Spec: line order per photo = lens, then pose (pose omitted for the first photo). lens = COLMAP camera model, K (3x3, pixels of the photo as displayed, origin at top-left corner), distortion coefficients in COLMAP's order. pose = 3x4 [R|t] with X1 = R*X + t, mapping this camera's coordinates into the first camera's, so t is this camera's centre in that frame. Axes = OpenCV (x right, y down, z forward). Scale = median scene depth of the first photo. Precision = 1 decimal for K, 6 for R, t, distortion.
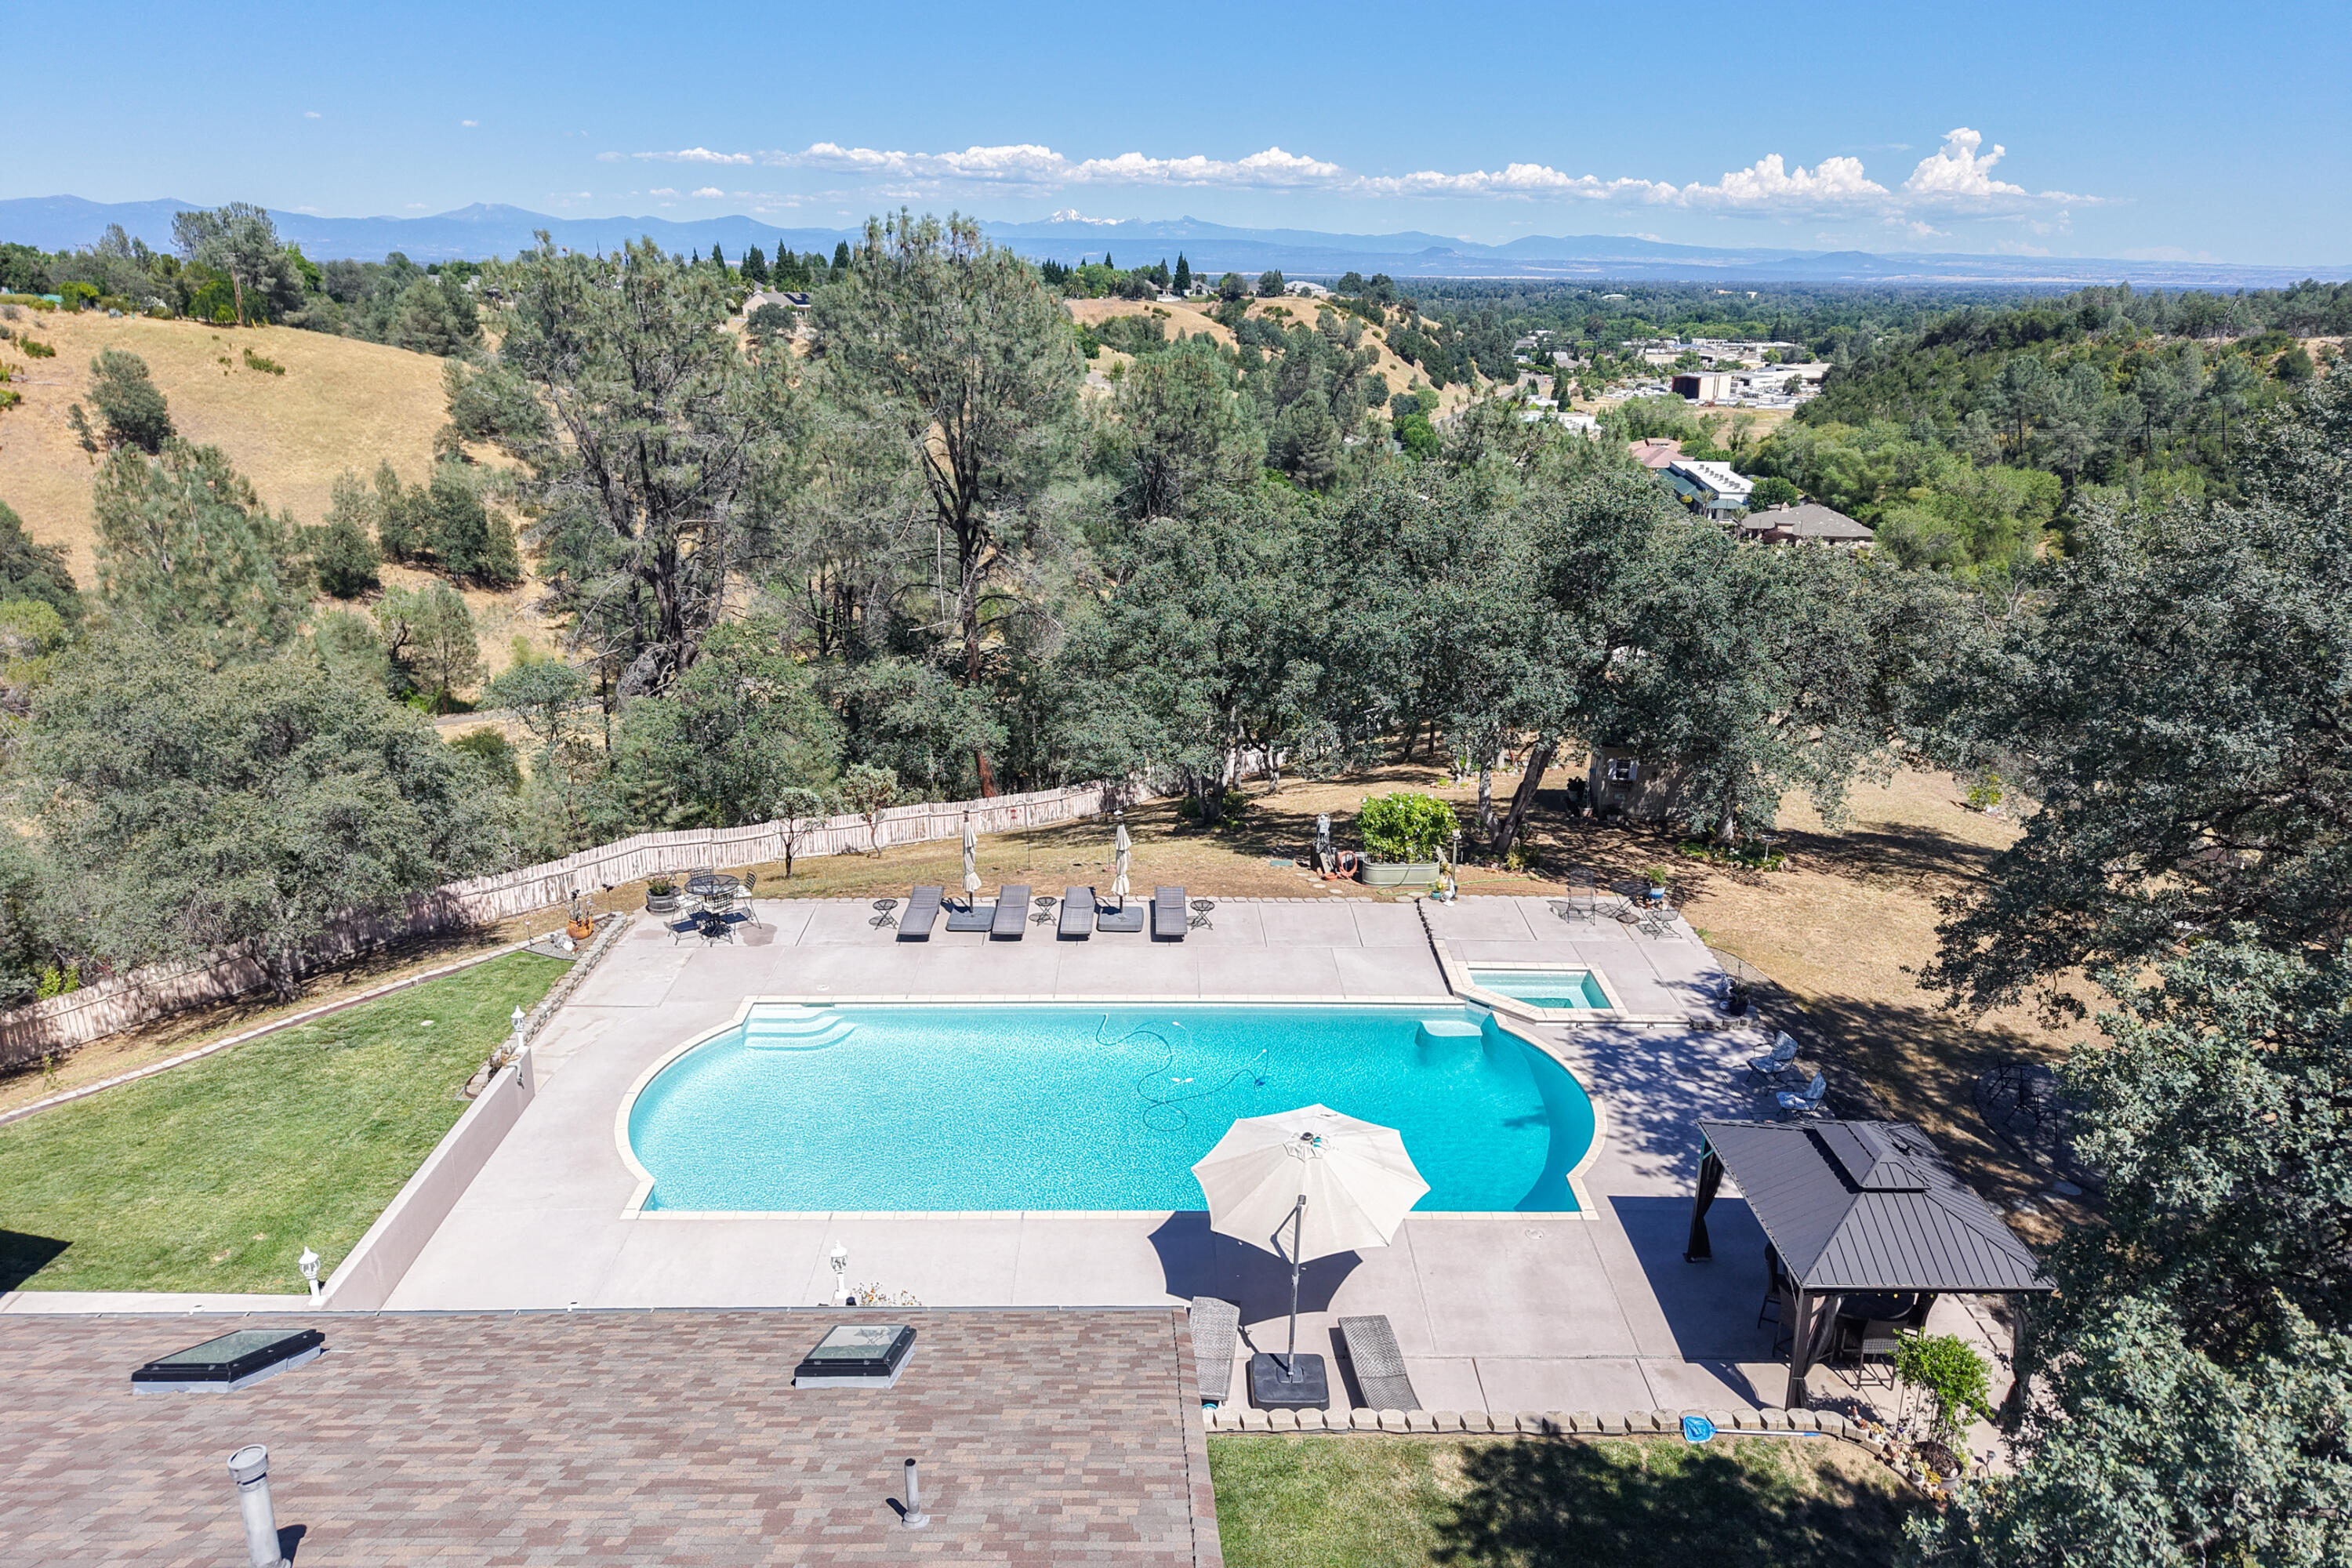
lens RADIAL K [[1563.9, 0, 1180.0], [0, 1563.9, 761.8], [0, 0, 1]] dist [0.029898, -0.037645]
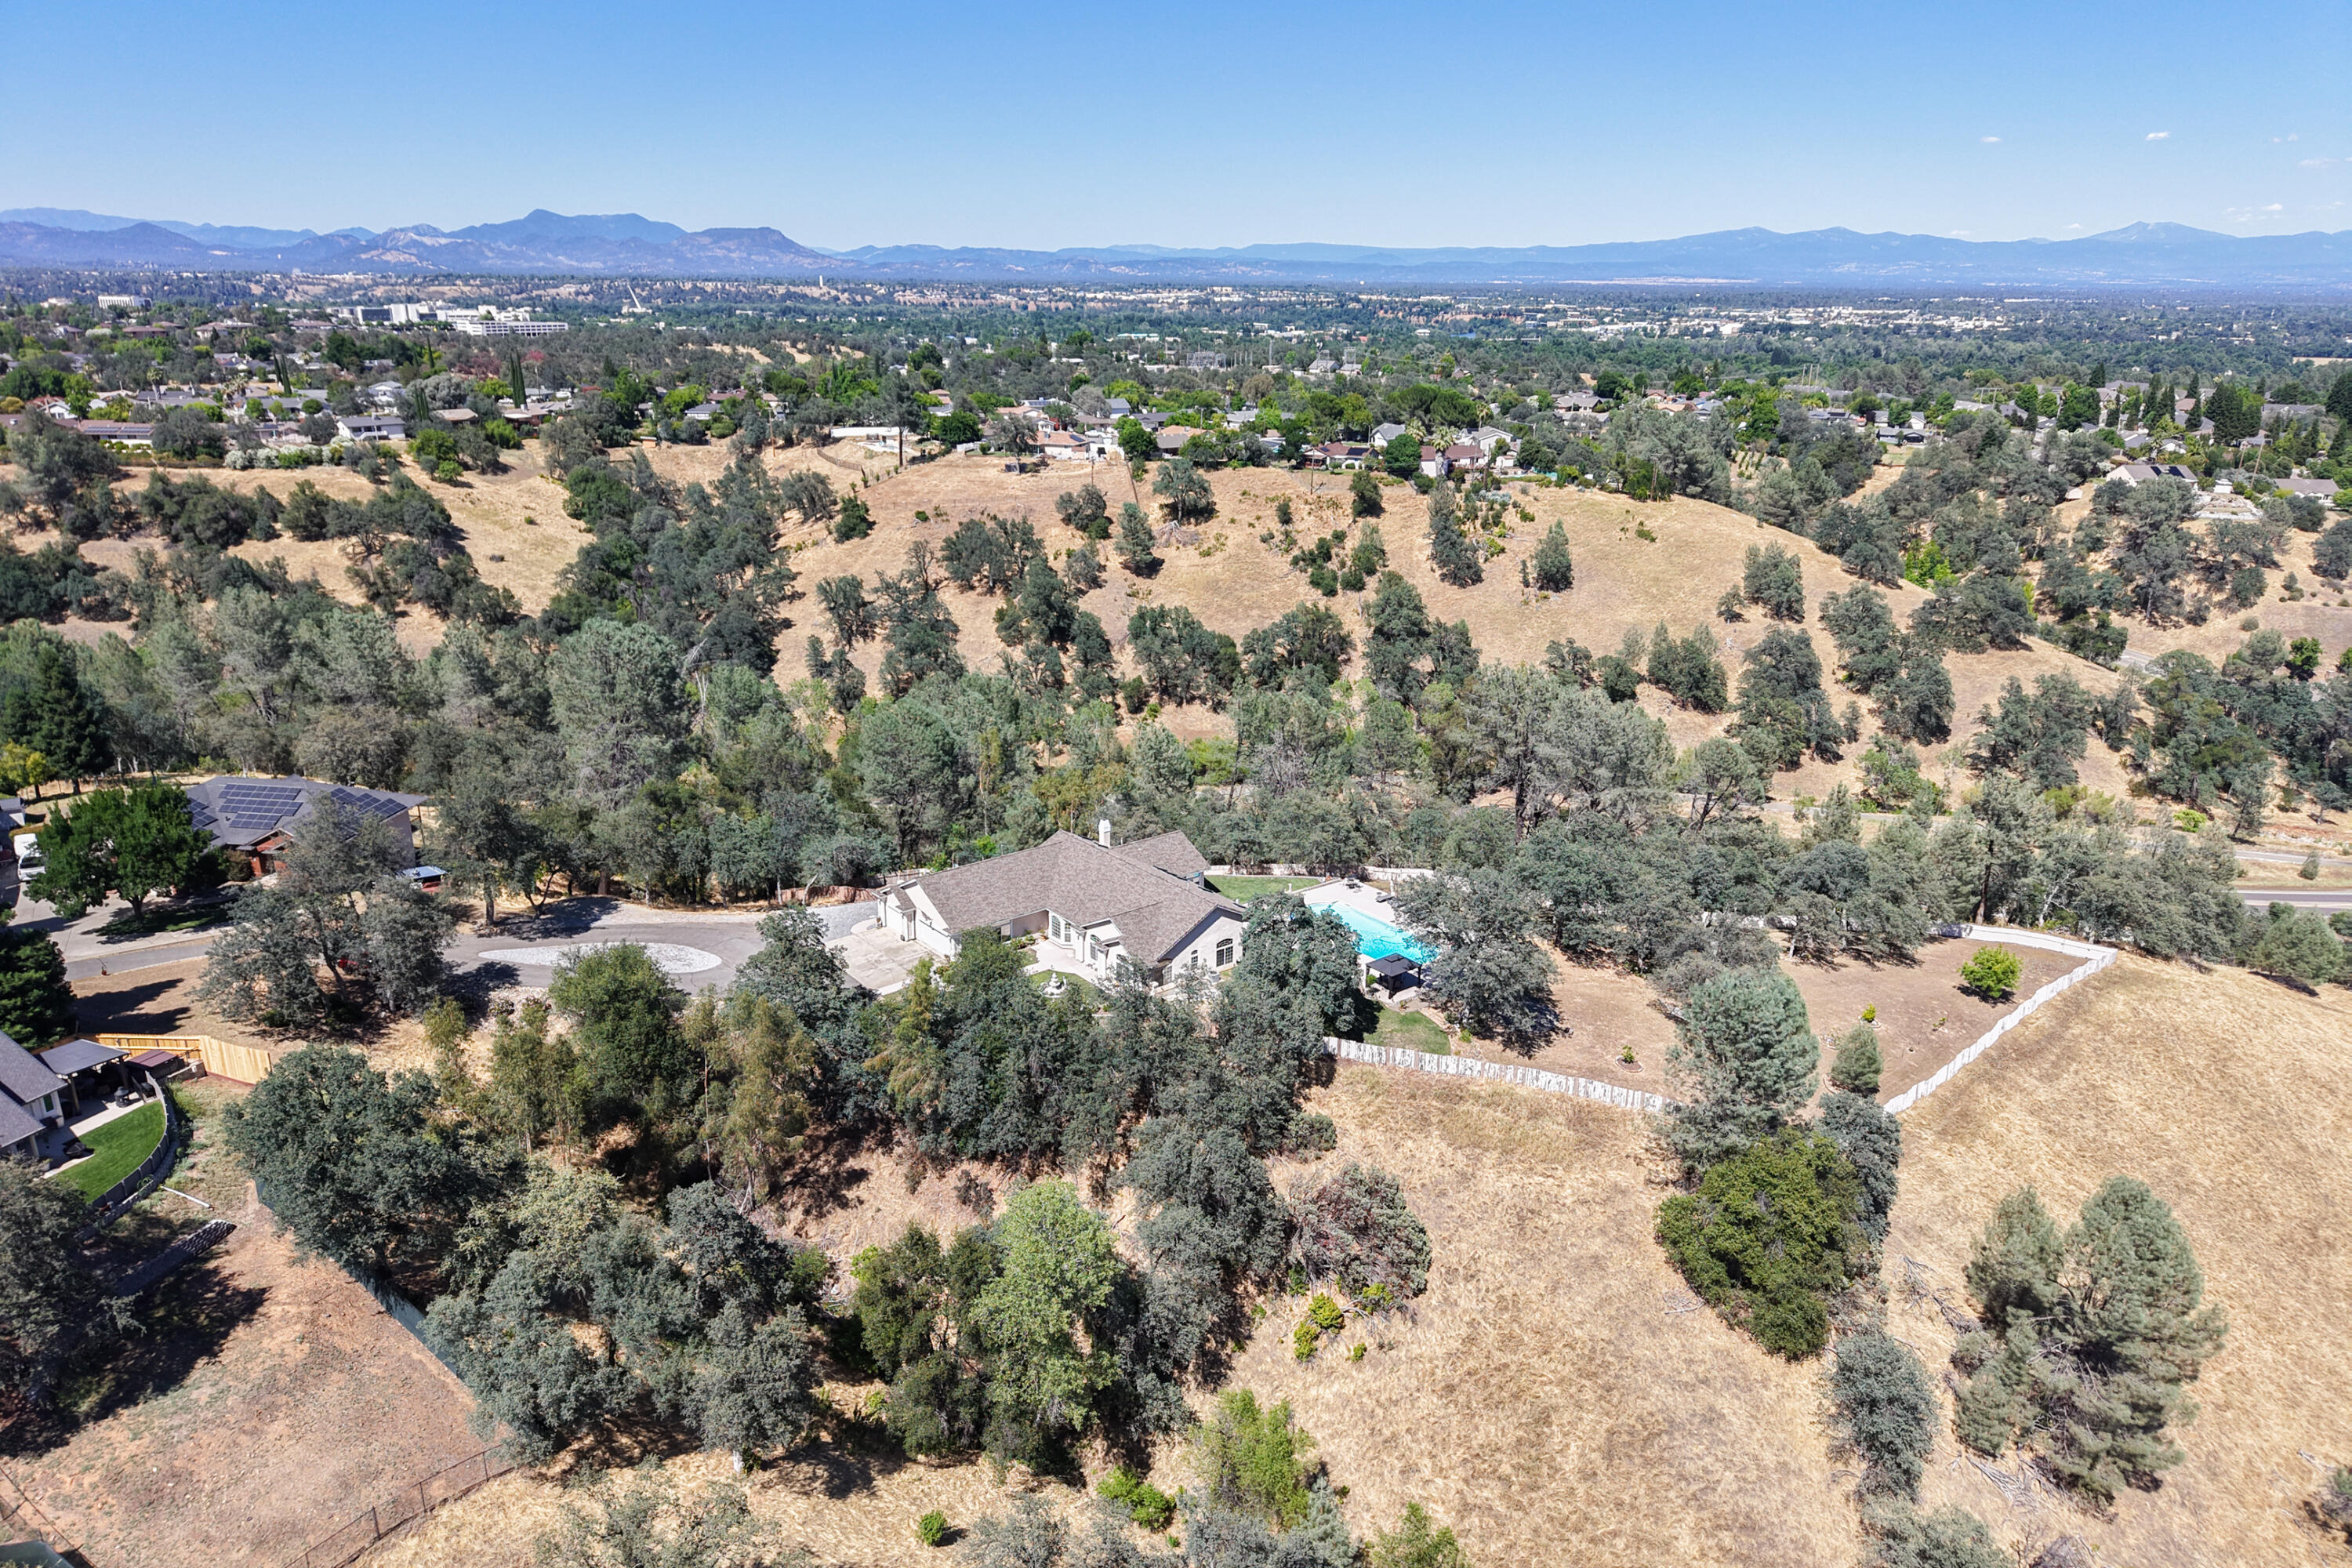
lens RADIAL K [[1563.9, 0, 1177.8], [0, 1563.9, 841.3], [0, 0, 1]] dist [0.029898, -0.037645]
pose [[0.606924, 0.265372, -0.749147, 0.129977], [-0.240178, 0.959777, 0.145403, -0.026667], [0.757600, 0.091680, 0.646248, -0.110186]]
